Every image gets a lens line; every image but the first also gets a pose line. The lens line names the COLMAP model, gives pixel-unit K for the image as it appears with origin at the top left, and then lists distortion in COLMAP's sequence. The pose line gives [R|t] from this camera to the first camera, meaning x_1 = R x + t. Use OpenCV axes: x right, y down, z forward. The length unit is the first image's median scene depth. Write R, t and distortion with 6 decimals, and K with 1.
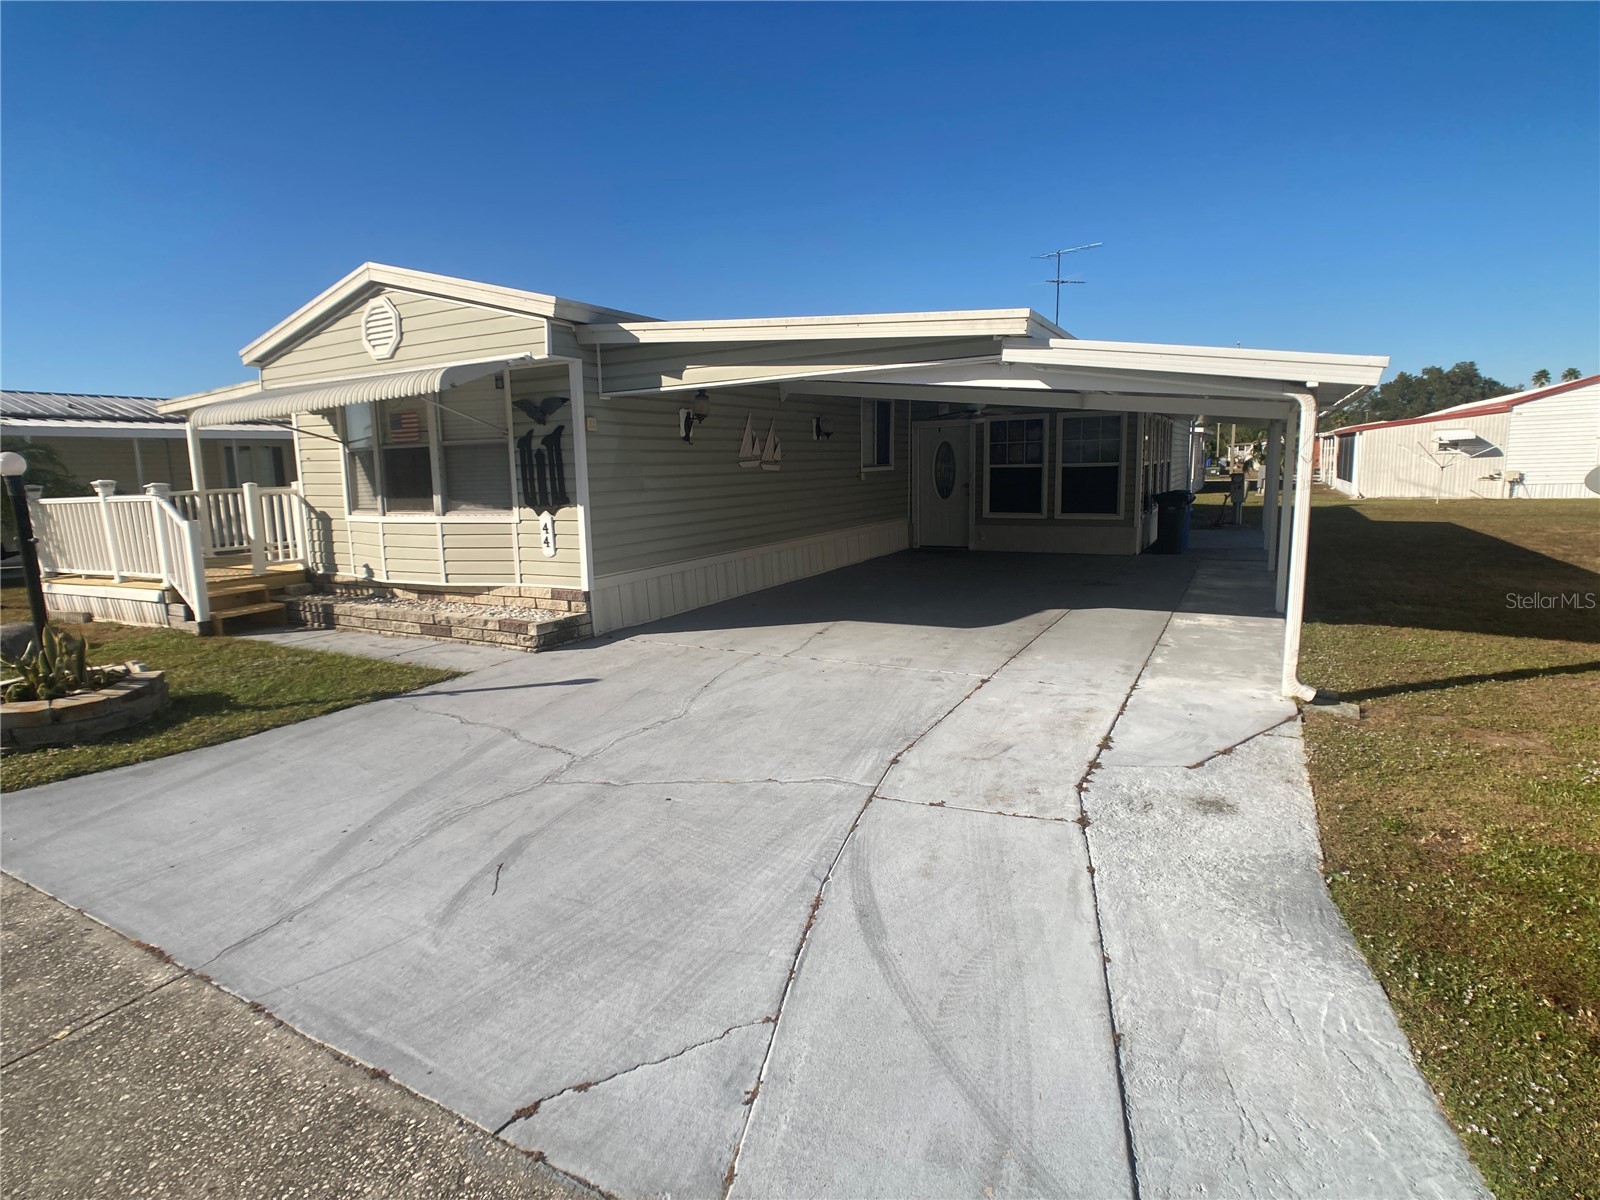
lens RADIAL K [[836.8, 0, 796.8], [0, 836.8, 577.1], [0, 0, 1]] dist [-0.026102, 0.014095]
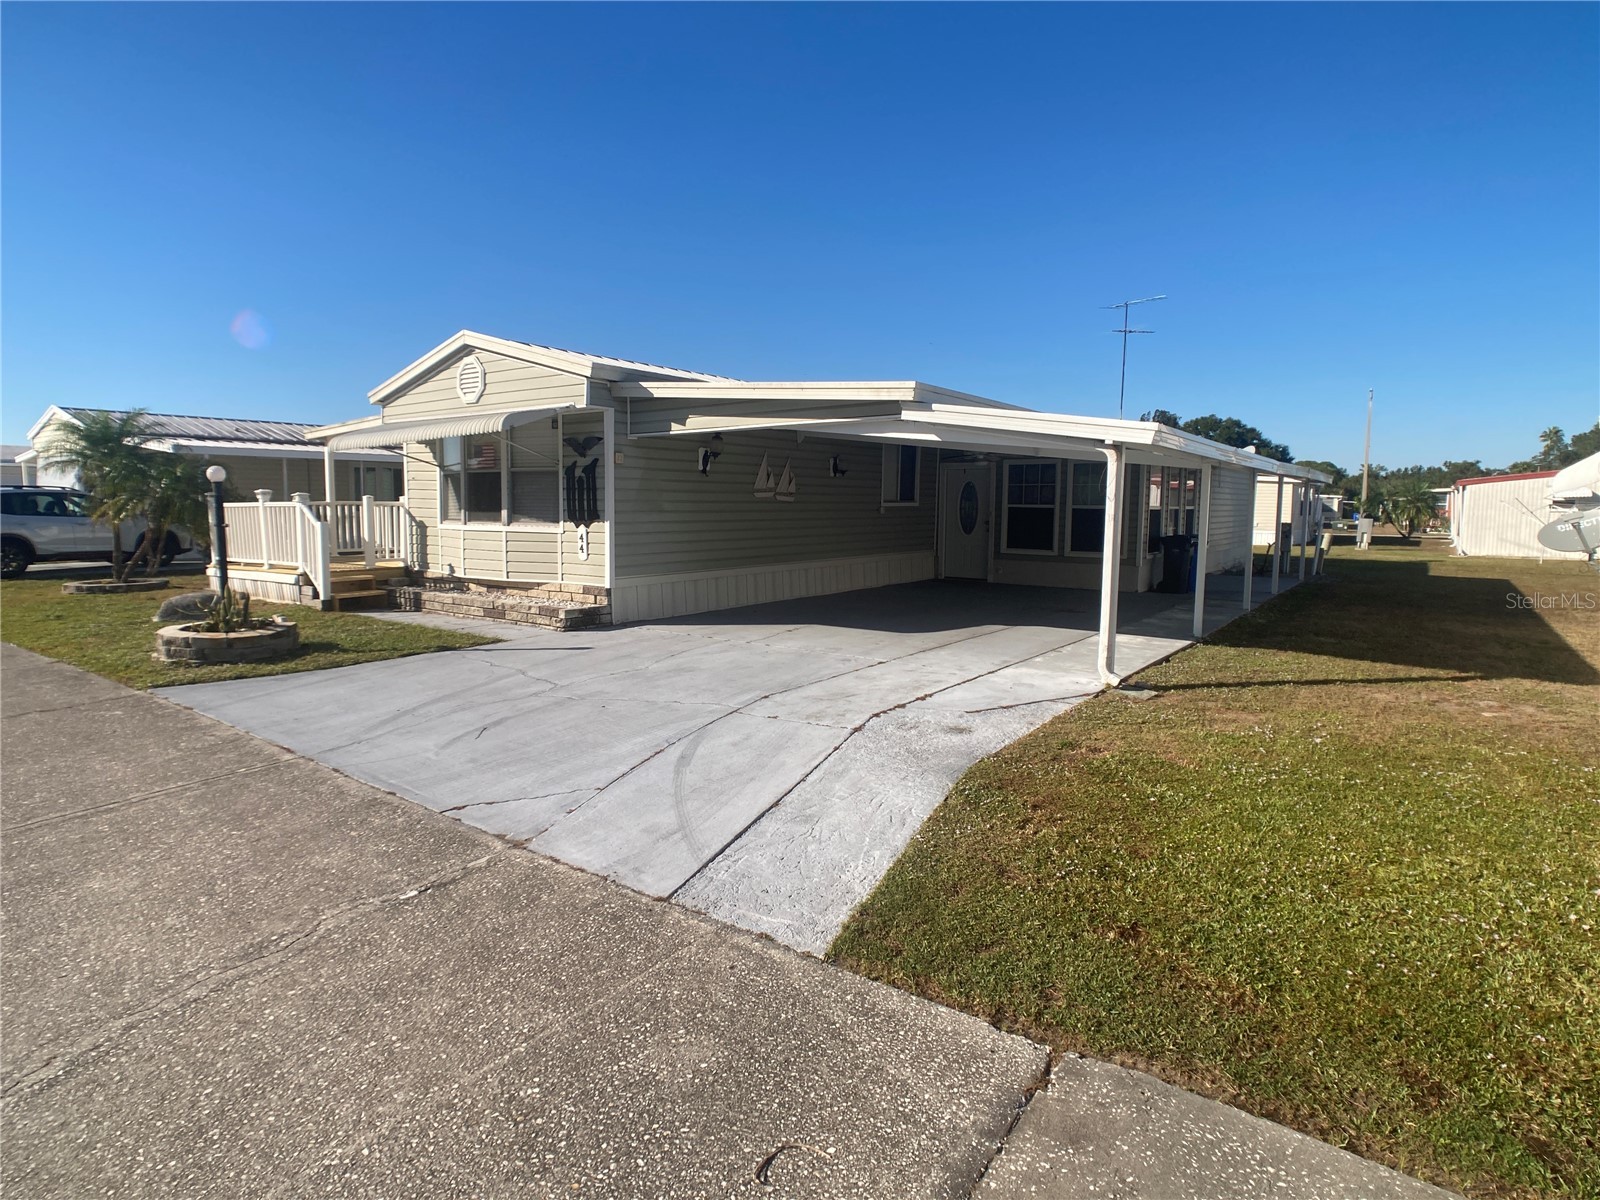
lens RADIAL K [[869.0, 0, 795.7], [0, 869.0, 567.8], [0, 0, 1]] dist [0.019411, -0.044896]
pose [[0.990557, 0.042686, -0.130289, 0.195191], [-0.050265, 0.997195, -0.055449, 0.043749], [0.127557, 0.061474, 0.989924, -0.267725]]
